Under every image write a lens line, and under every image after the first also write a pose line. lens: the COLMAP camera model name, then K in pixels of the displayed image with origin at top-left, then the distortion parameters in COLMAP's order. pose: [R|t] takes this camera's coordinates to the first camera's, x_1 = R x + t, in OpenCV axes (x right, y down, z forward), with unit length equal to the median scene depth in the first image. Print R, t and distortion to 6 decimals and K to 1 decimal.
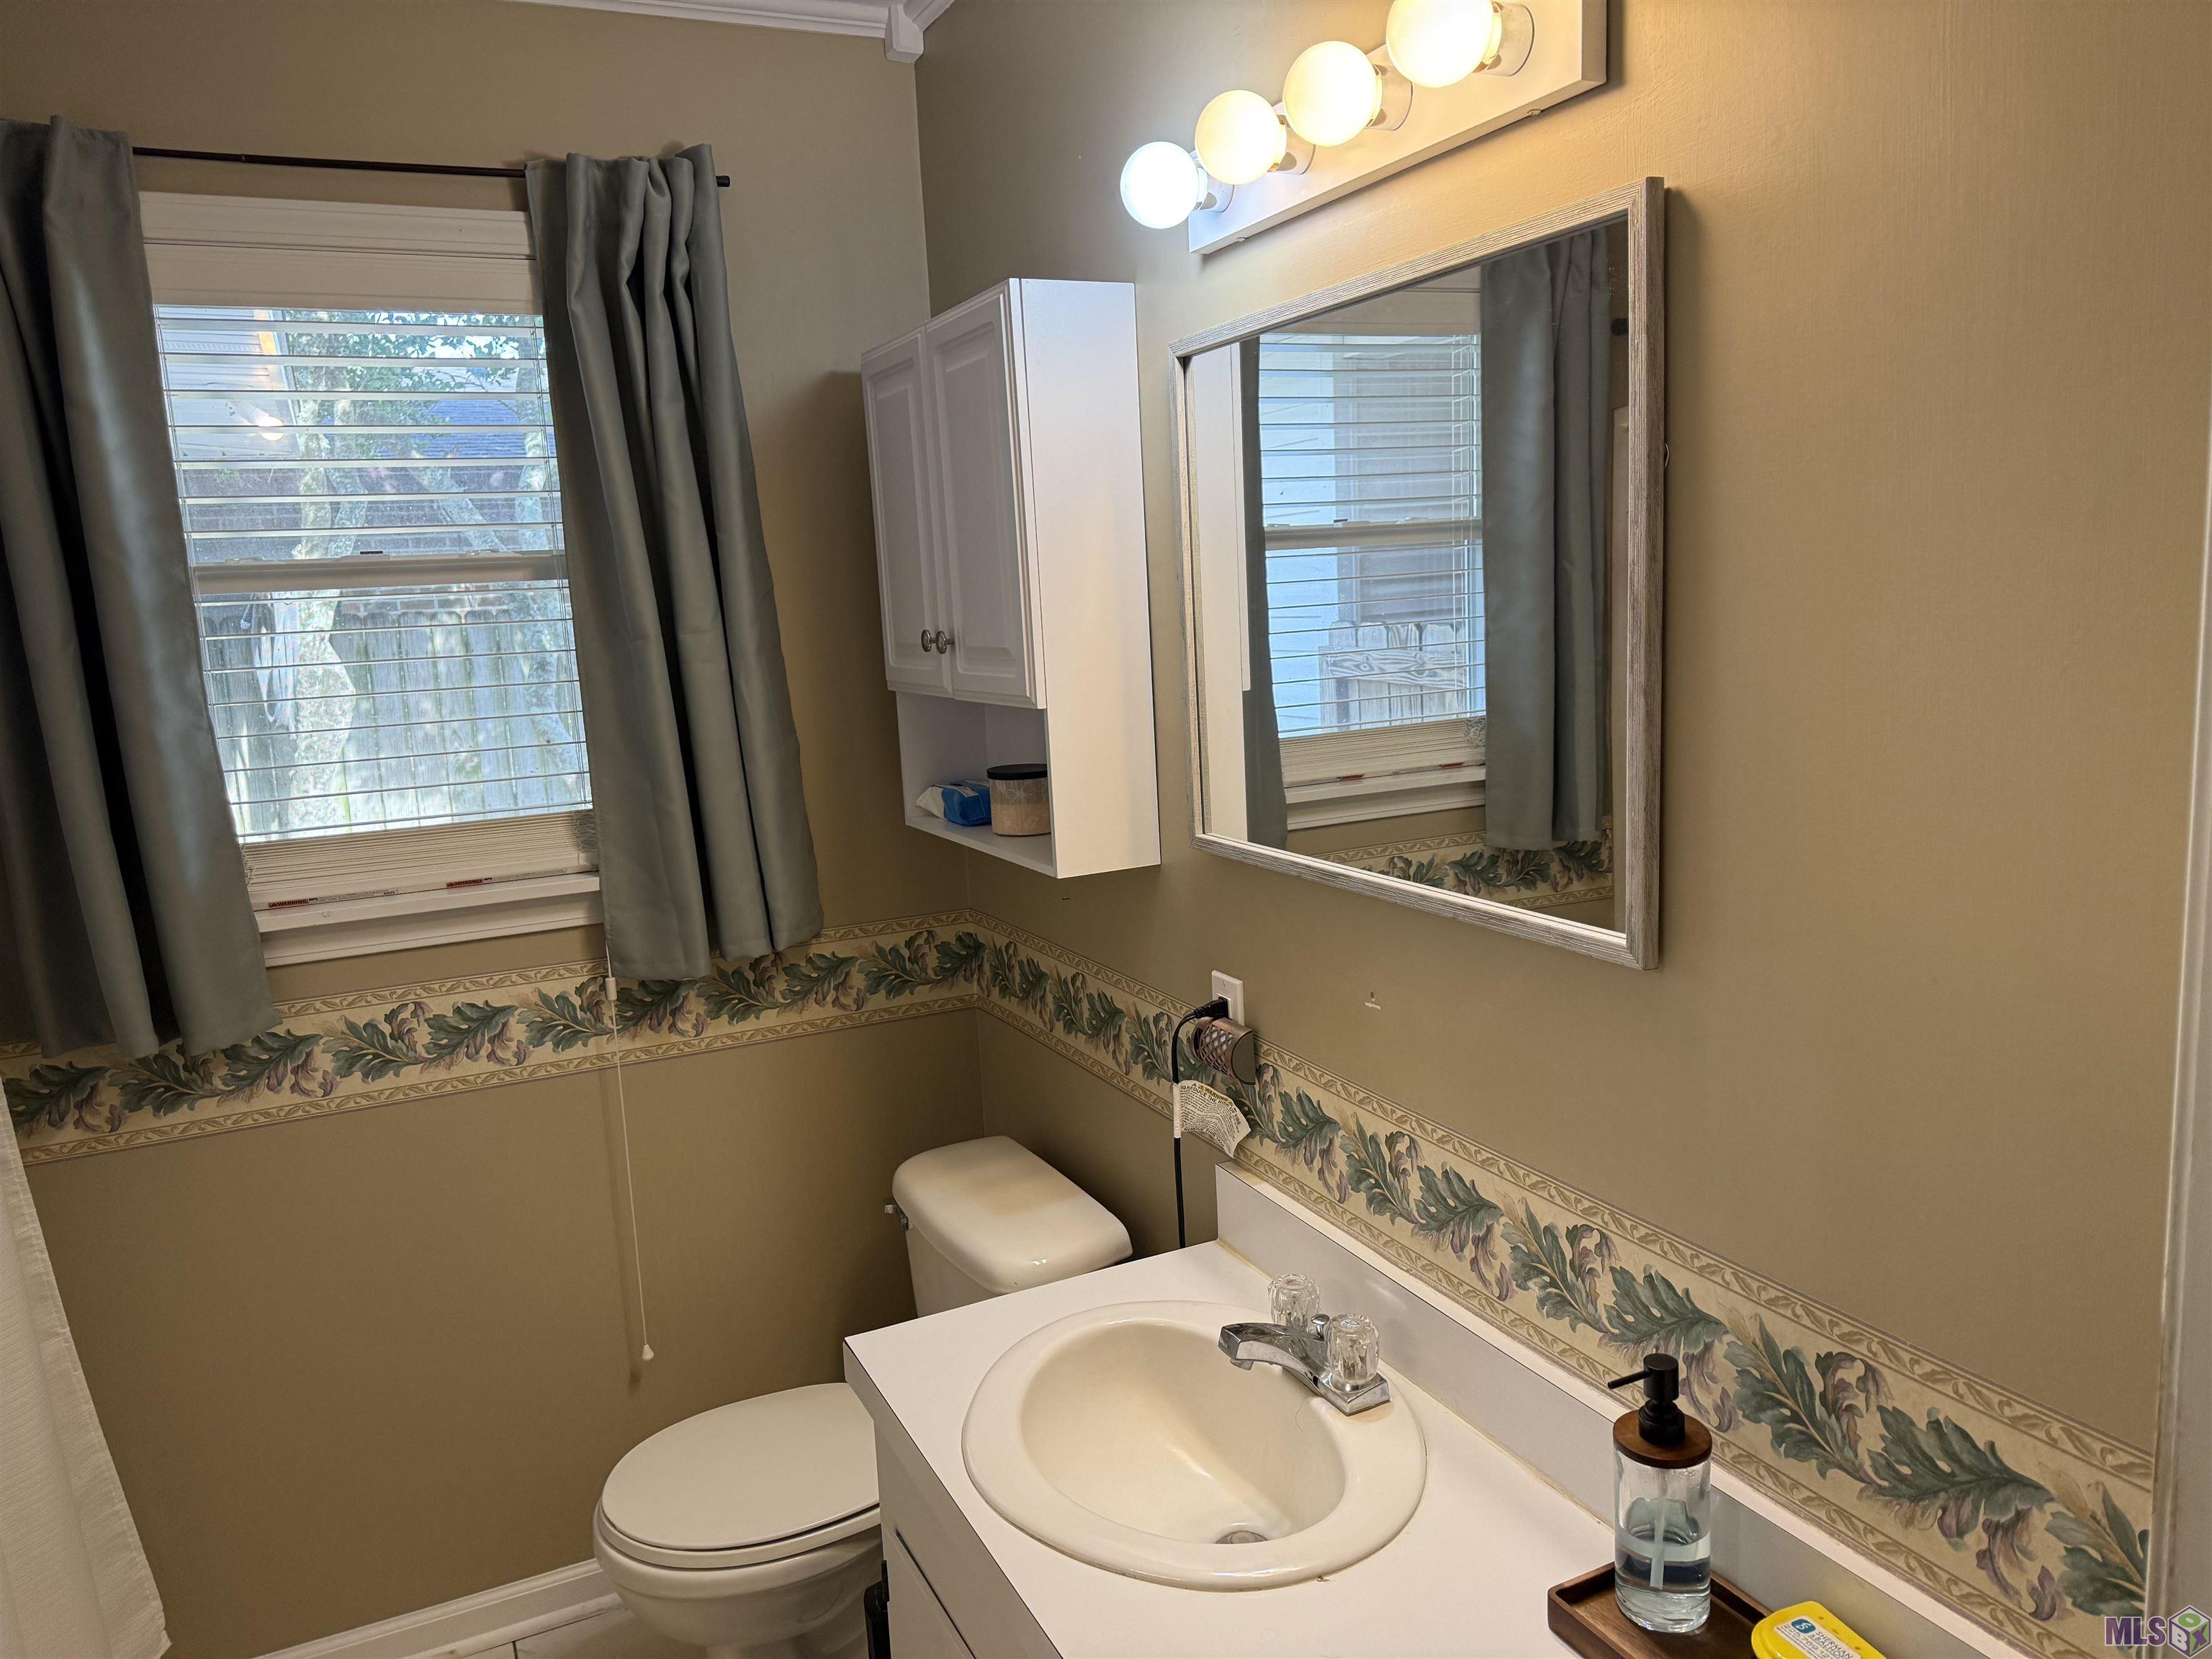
lens RADIAL K [[1537.6, 0, 1103.2], [0, 1537.6, 852.6], [0, 0, 1]] dist [0.083477, -0.113998]
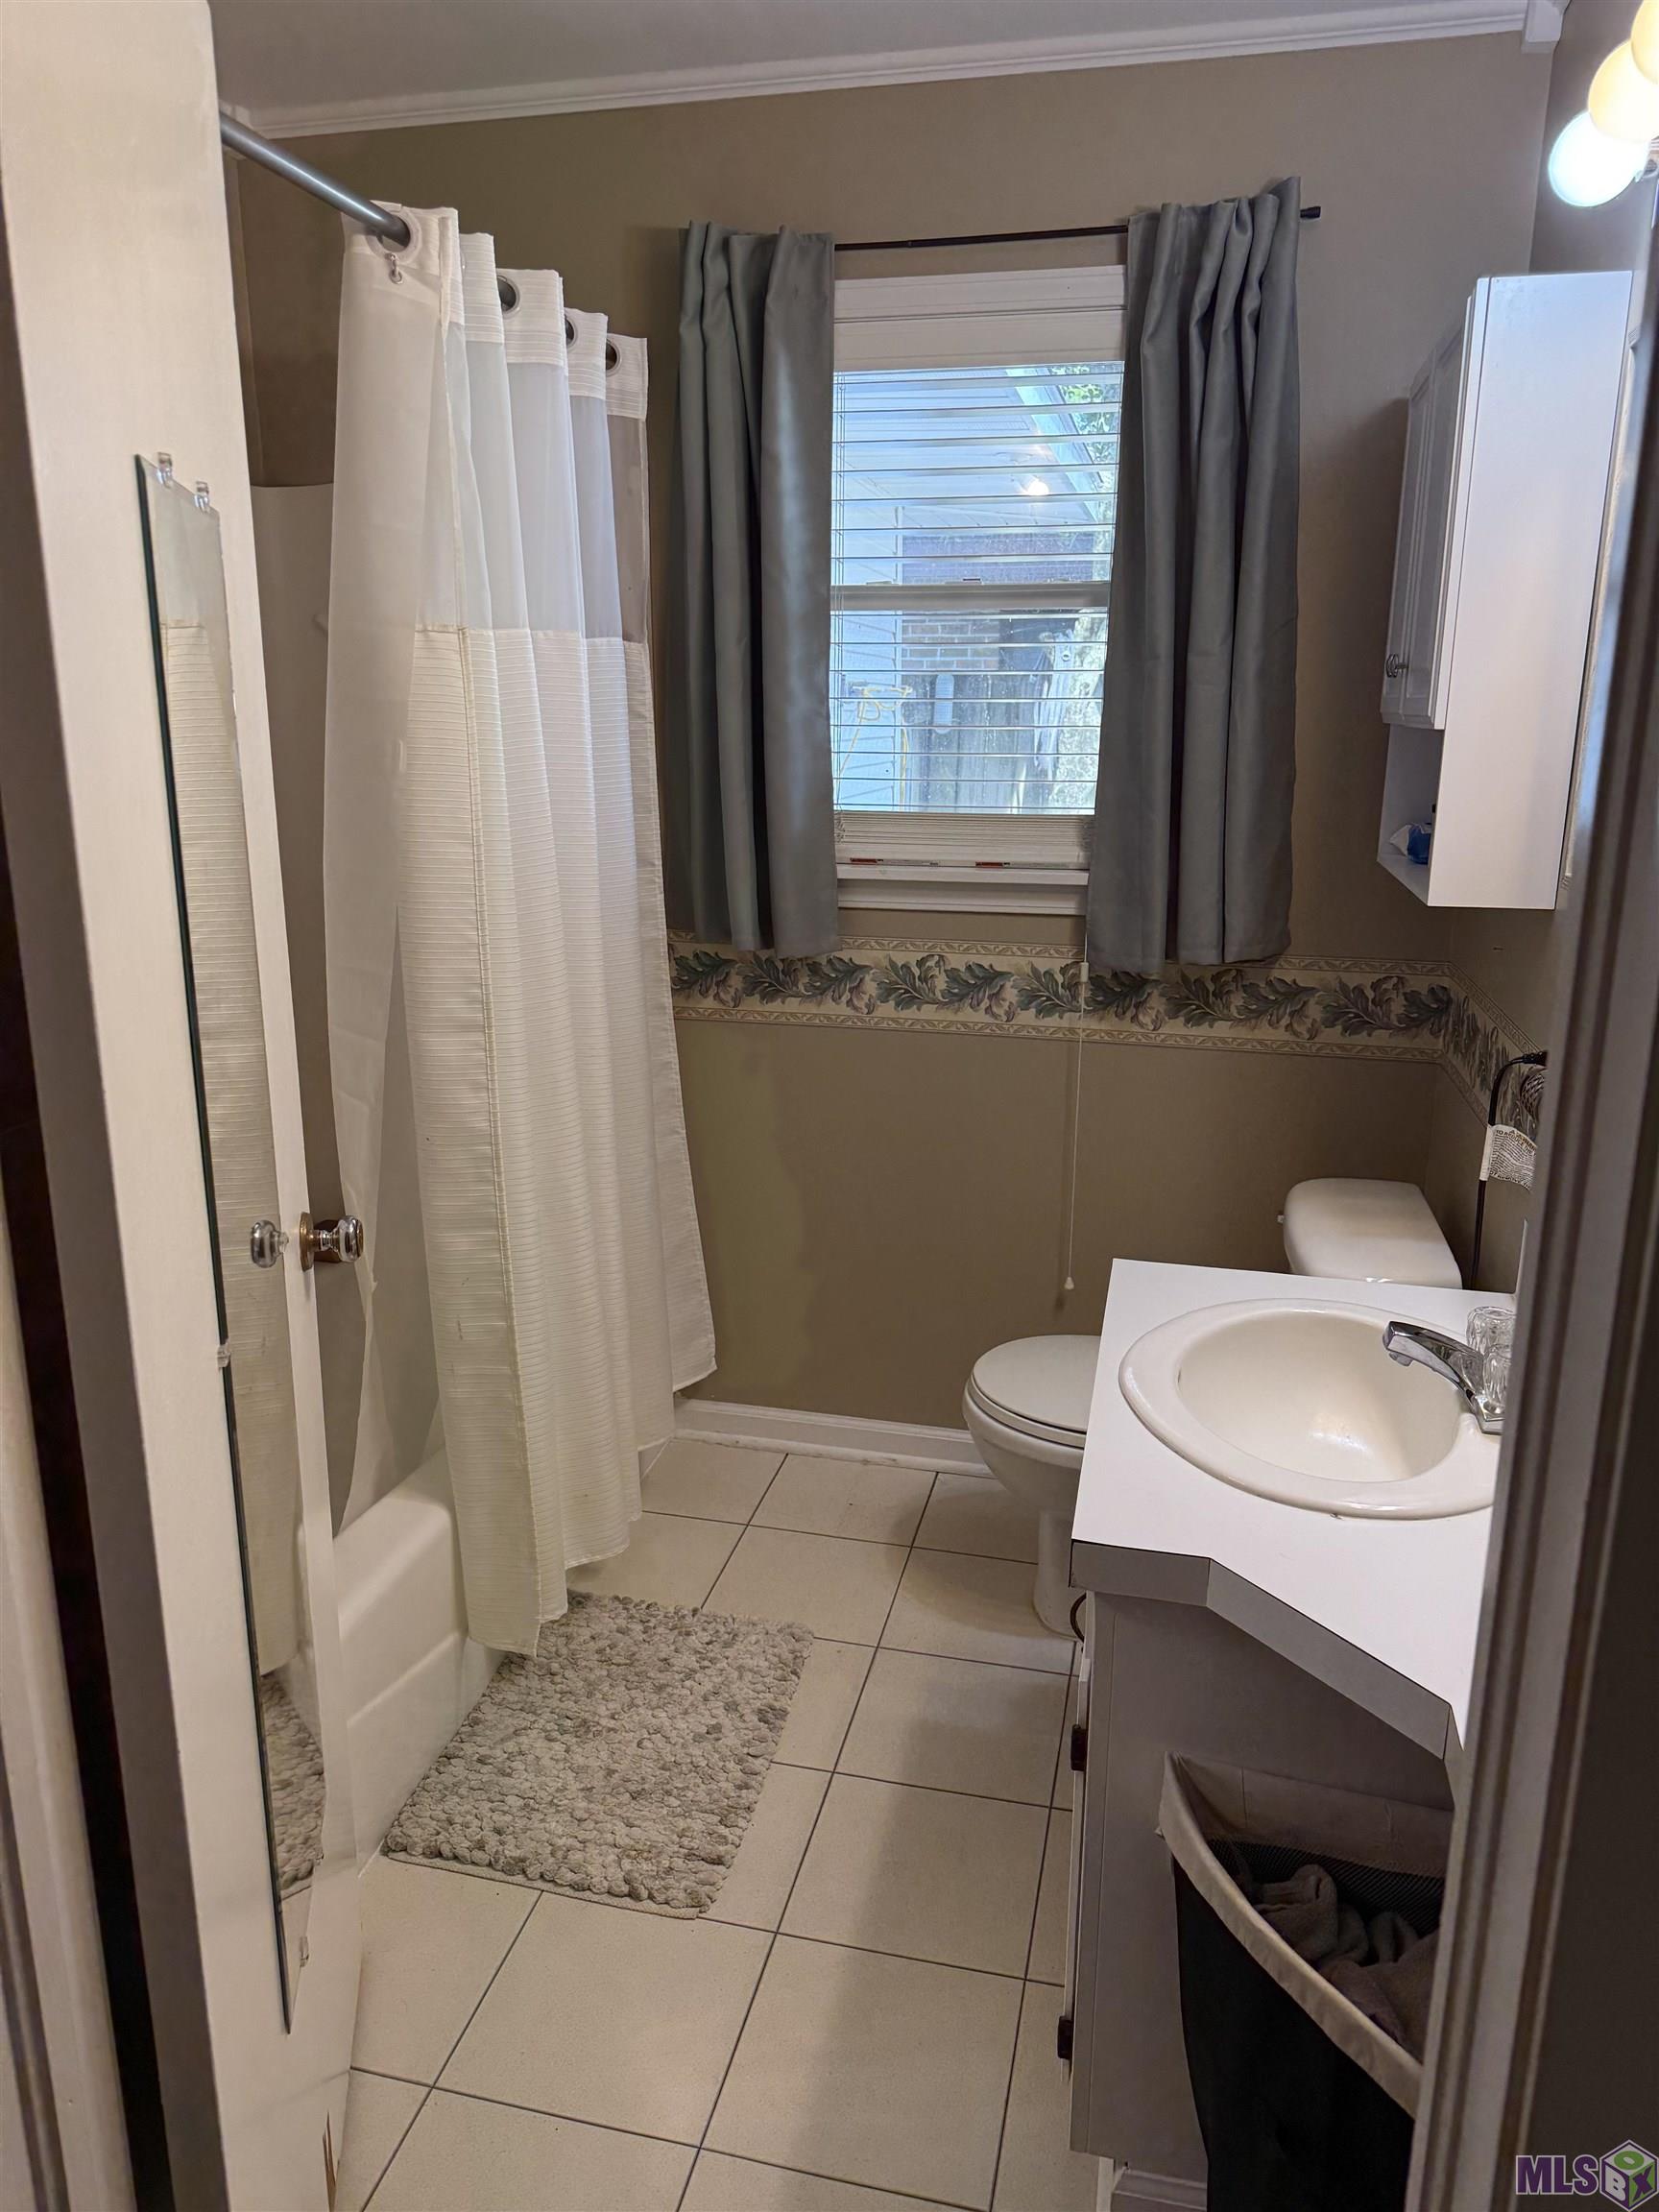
lens RADIAL K [[1532.4, 0, 828.0], [0, 1532.4, 1158.6], [0, 0, 1]] dist [0.065332, -0.108511]
pose [[0.771134, 0.227369, -0.594689, 0.263014], [-0.147286, 0.972428, 0.180804, 0.044632], [0.619402, -0.051835, 0.783361, -0.038571]]
